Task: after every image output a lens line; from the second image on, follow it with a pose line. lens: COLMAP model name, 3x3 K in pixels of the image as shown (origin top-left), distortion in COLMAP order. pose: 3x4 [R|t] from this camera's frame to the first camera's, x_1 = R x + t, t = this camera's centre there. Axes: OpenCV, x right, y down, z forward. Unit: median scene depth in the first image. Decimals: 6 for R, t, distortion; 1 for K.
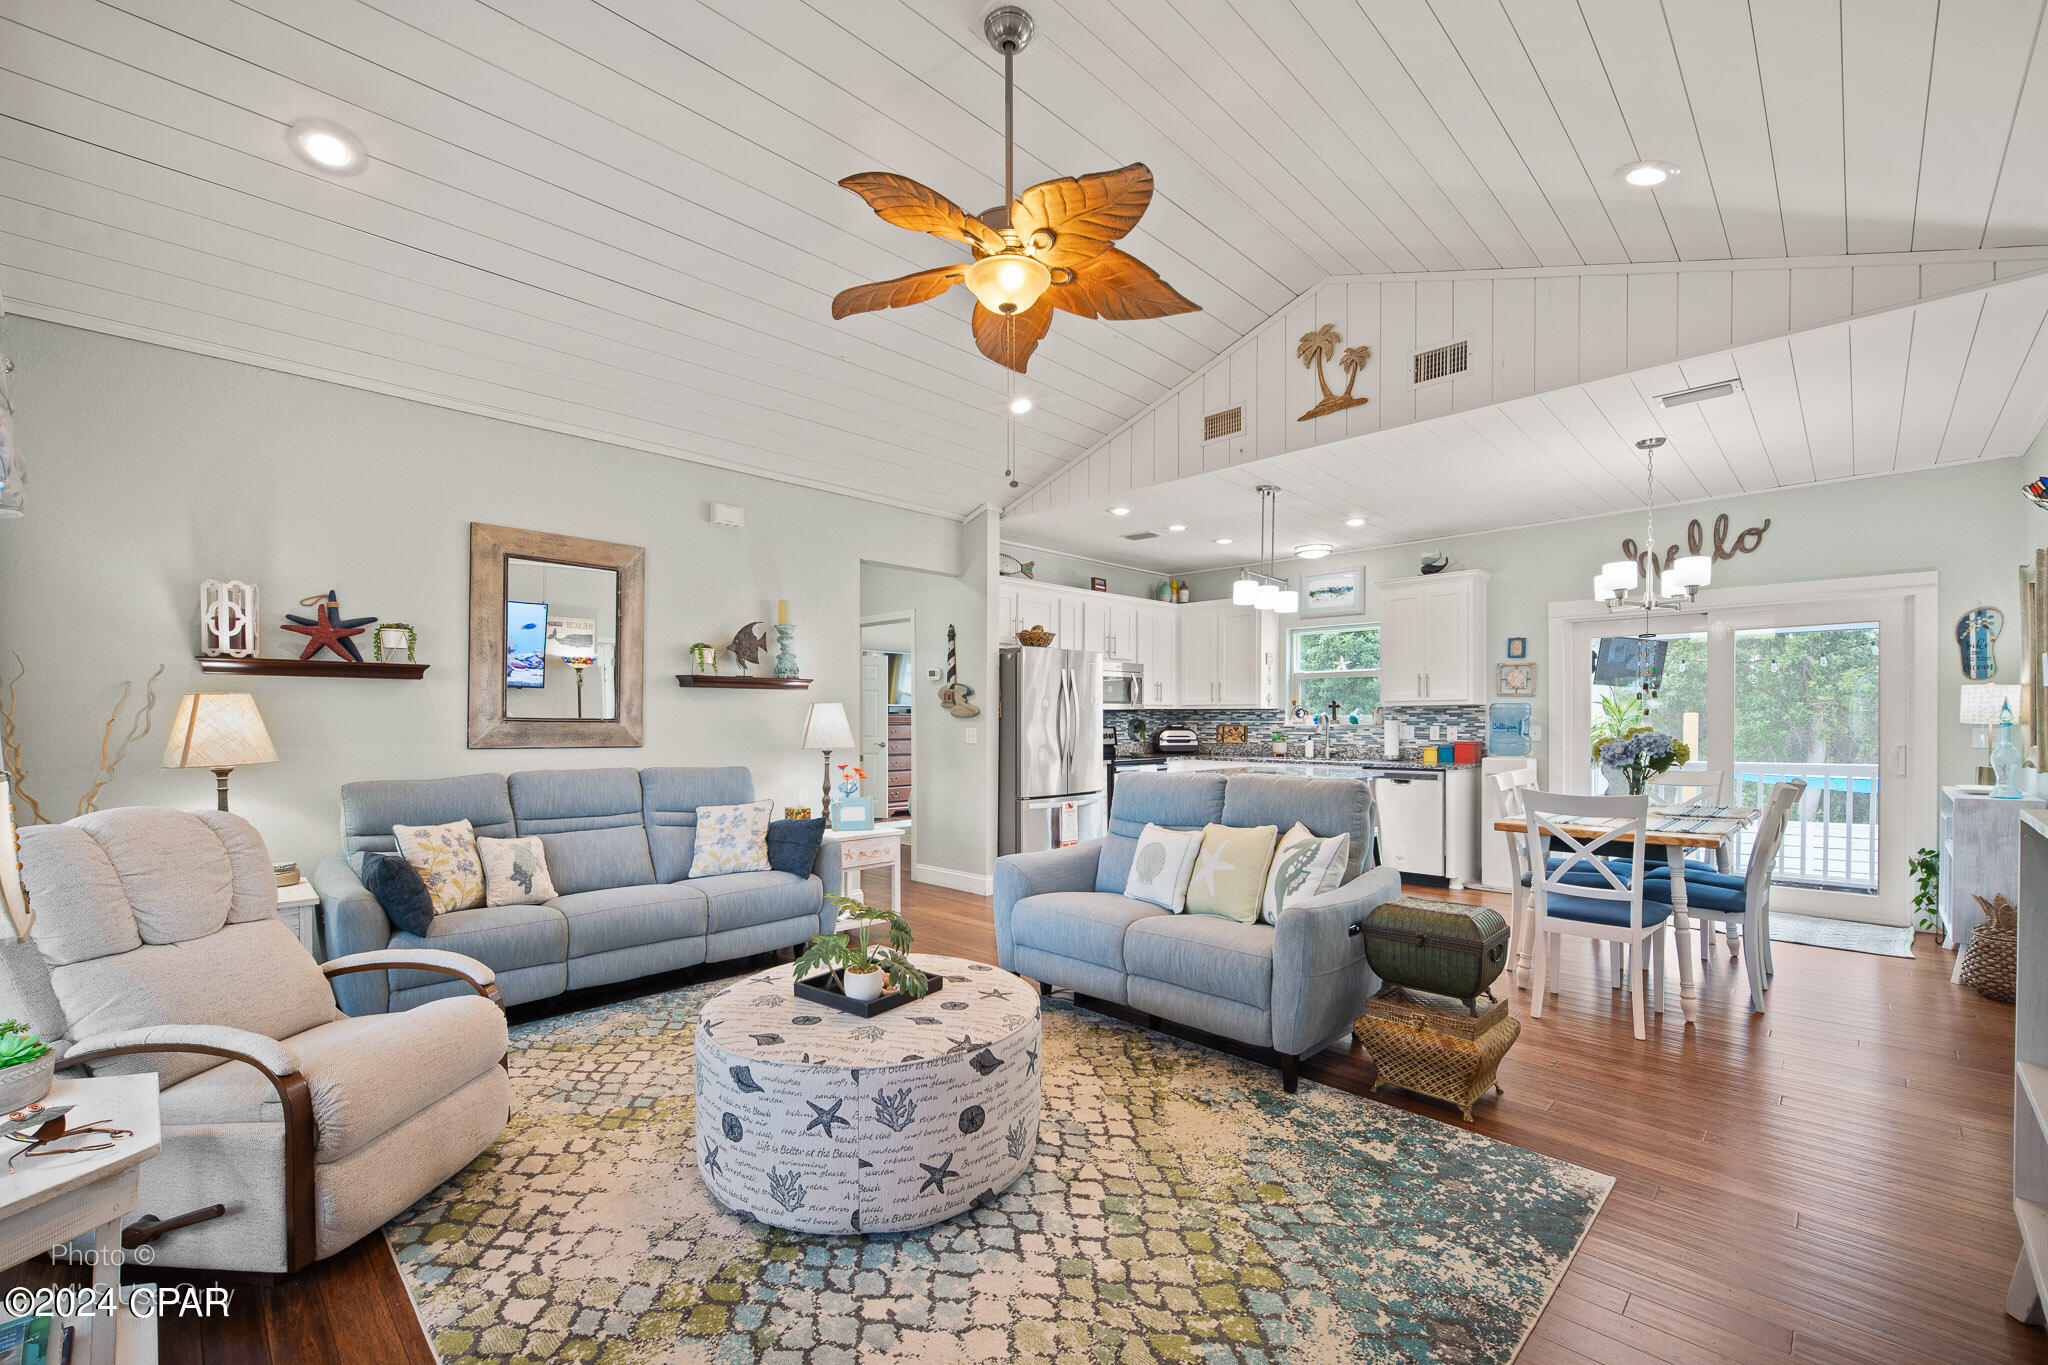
lens RADIAL K [[839.7, 0, 1004.5], [0, 839.7, 728.3], [0, 0, 1]] dist [-0.004558, -0.000403]
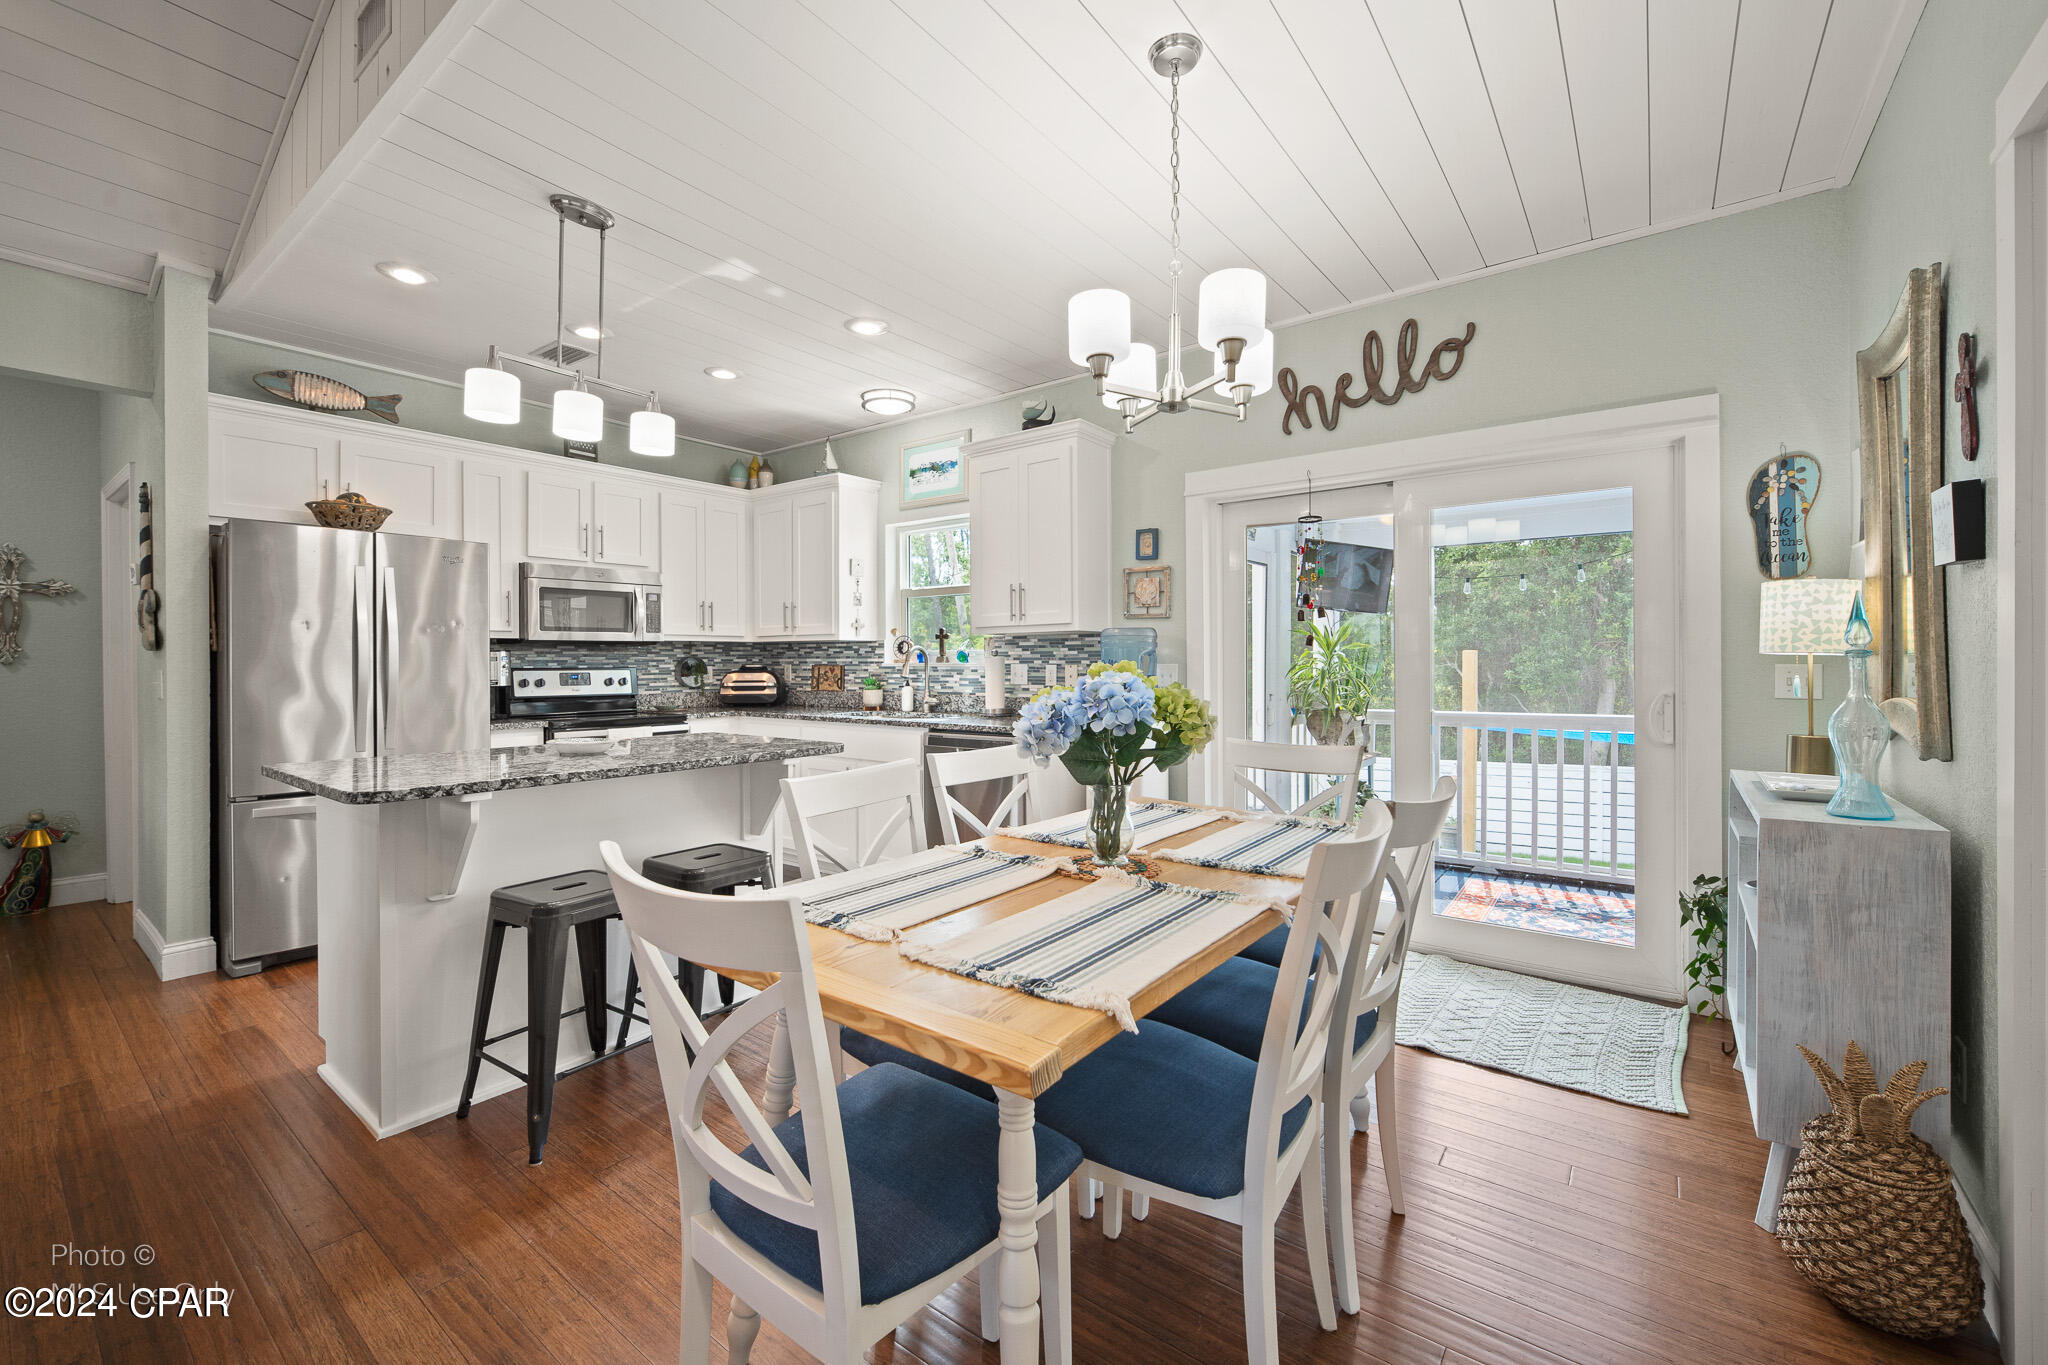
lens RADIAL K [[839.7, 0, 1001.4], [0, 839.7, 663.2], [0, 0, 1]] dist [-0.004558, -0.000403]
pose [[0.990954, -0.002136, 0.134186, 0.604988], [0.003361, 0.999955, -0.008902, 0.002802], [-0.134161, 0.009273, 0.990916, 0.545482]]
